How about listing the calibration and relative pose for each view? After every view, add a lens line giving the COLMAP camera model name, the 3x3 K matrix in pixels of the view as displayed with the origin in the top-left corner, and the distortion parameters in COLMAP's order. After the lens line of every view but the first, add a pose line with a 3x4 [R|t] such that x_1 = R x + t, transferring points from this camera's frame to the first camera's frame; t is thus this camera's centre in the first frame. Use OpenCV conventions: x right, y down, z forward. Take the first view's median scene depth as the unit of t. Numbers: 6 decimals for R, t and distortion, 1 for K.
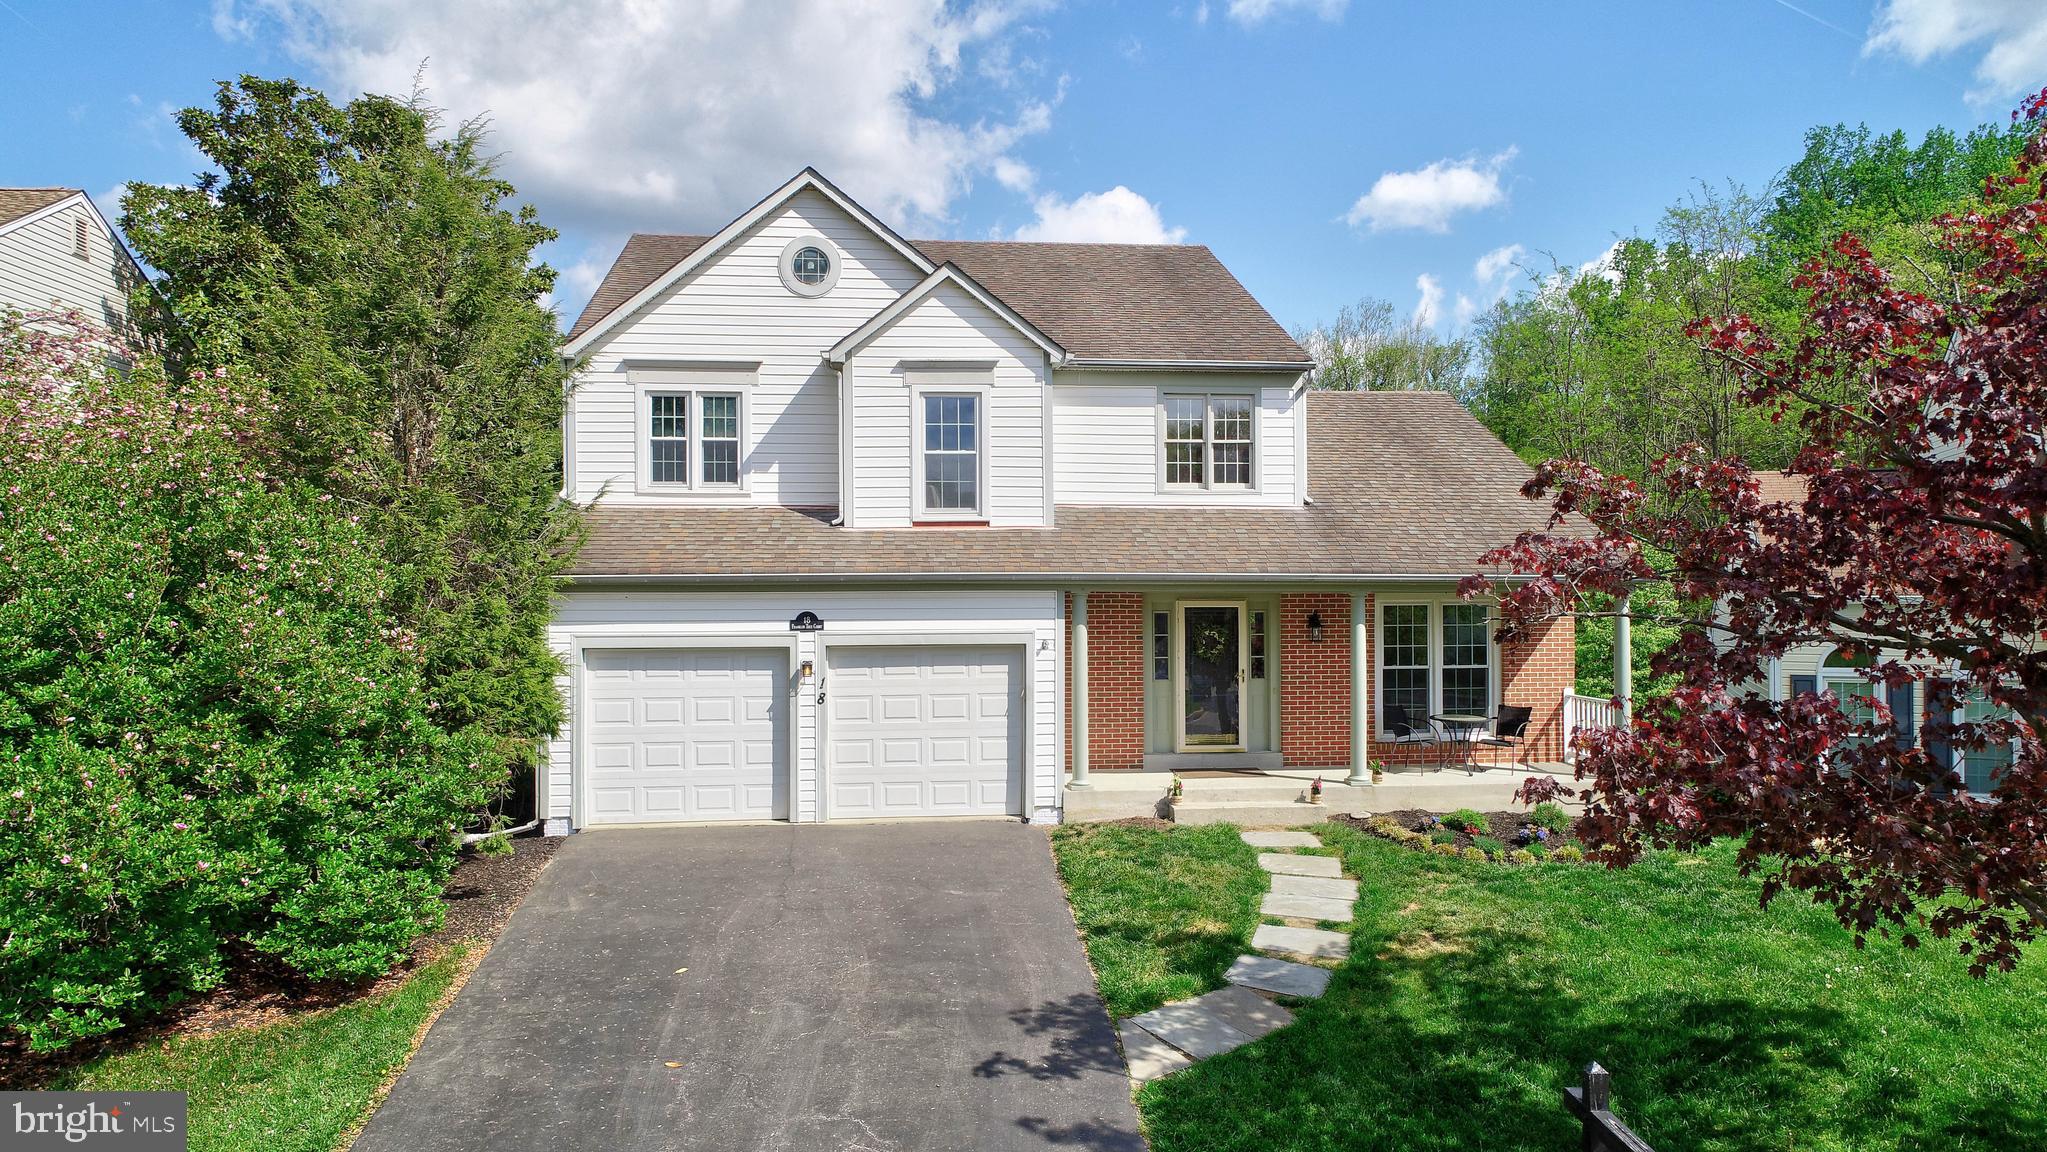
lens RADIAL K [[1397.2, 0, 1023.5], [0, 1397.2, 576.0], [0, 0, 1]] dist [-0.002340, 0.000908]
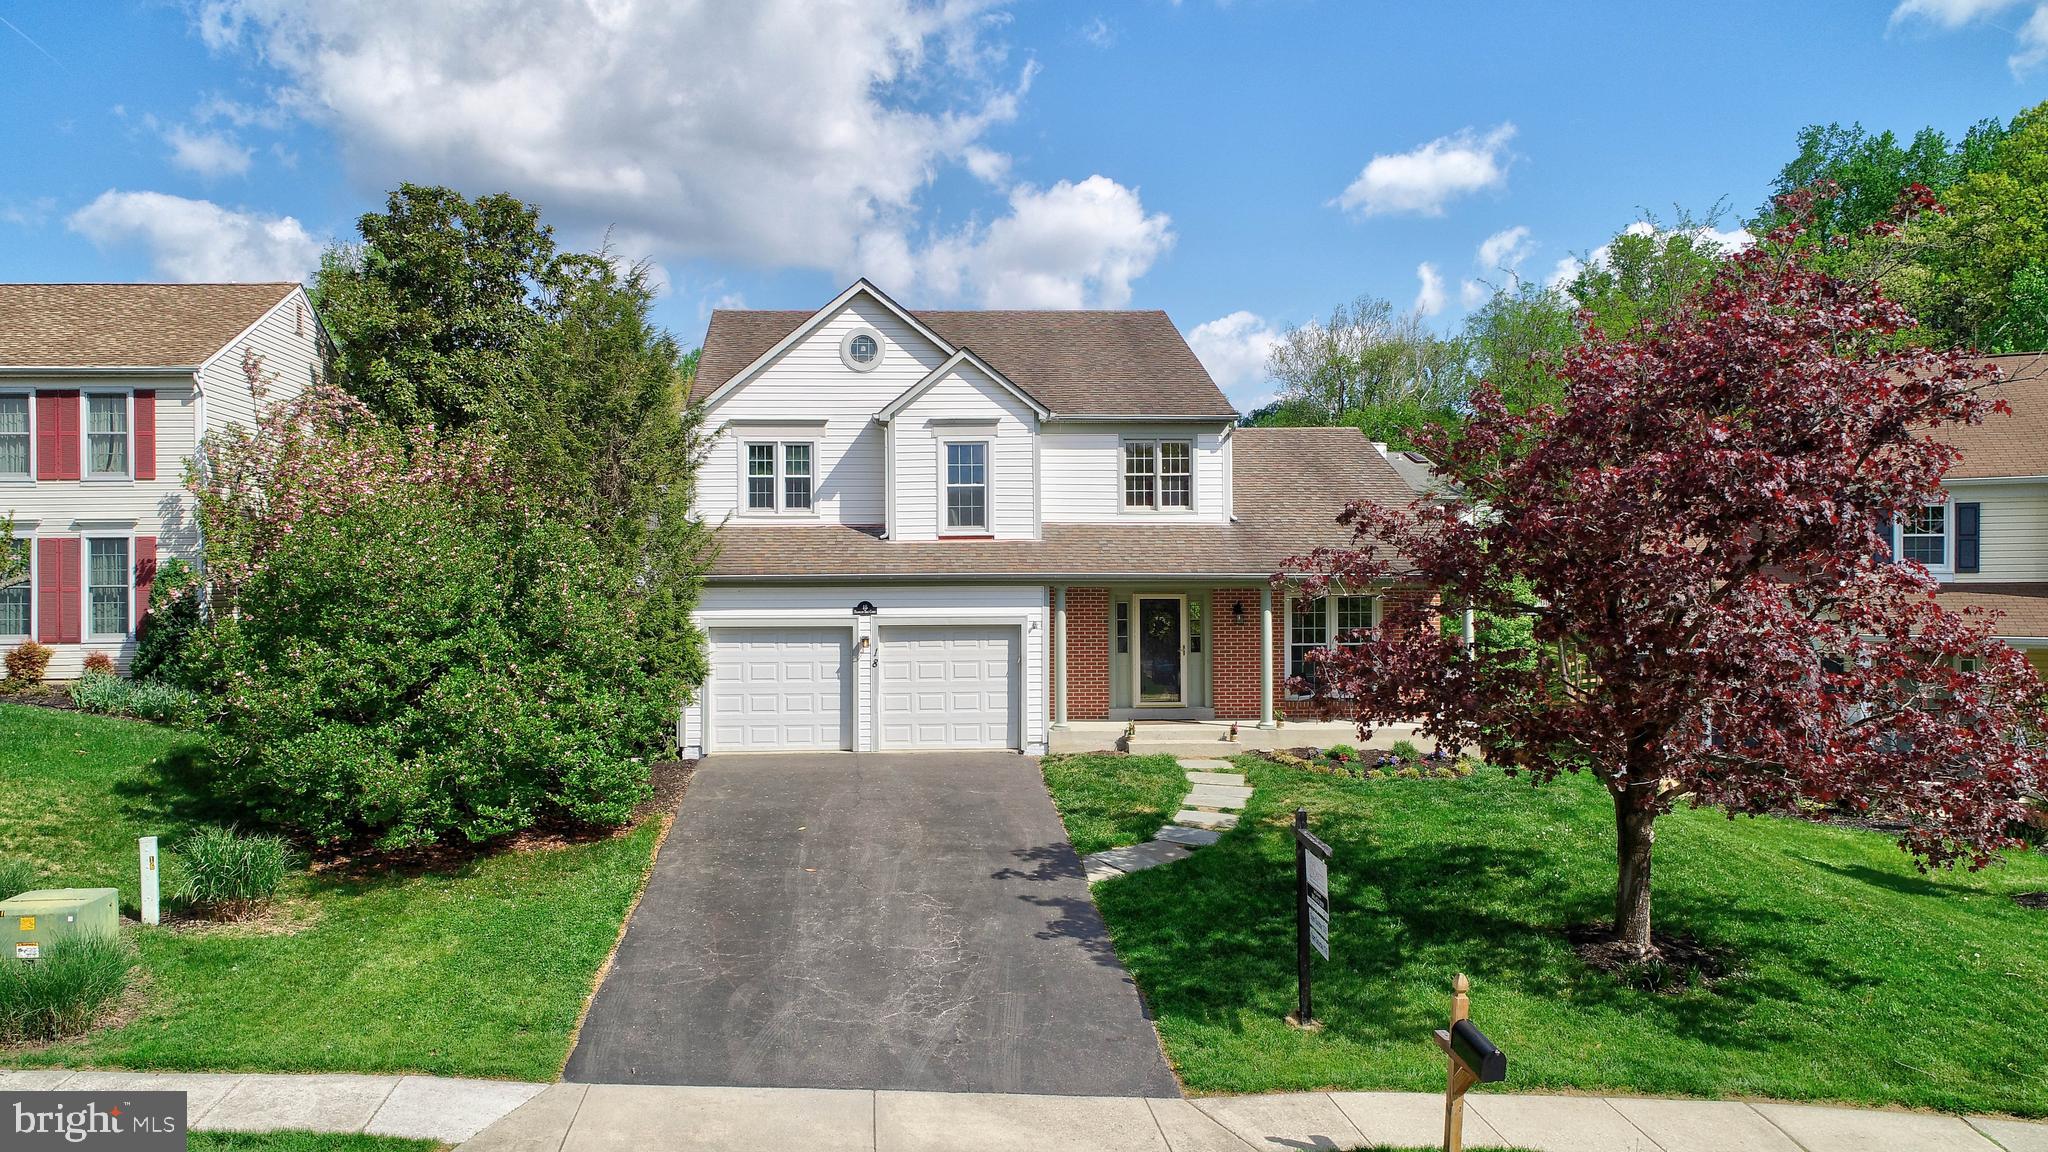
lens RADIAL K [[1475.9, 0, 949.1], [0, 1475.9, 614.6], [0, 0, 1]] dist [-0.000833, -0.000223]
pose [[0.999085, -0.001324, -0.042746, -0.007202], [0.002335, 0.999719, 0.023603, 0.004051], [0.042703, -0.023682, 0.998807, -0.457669]]
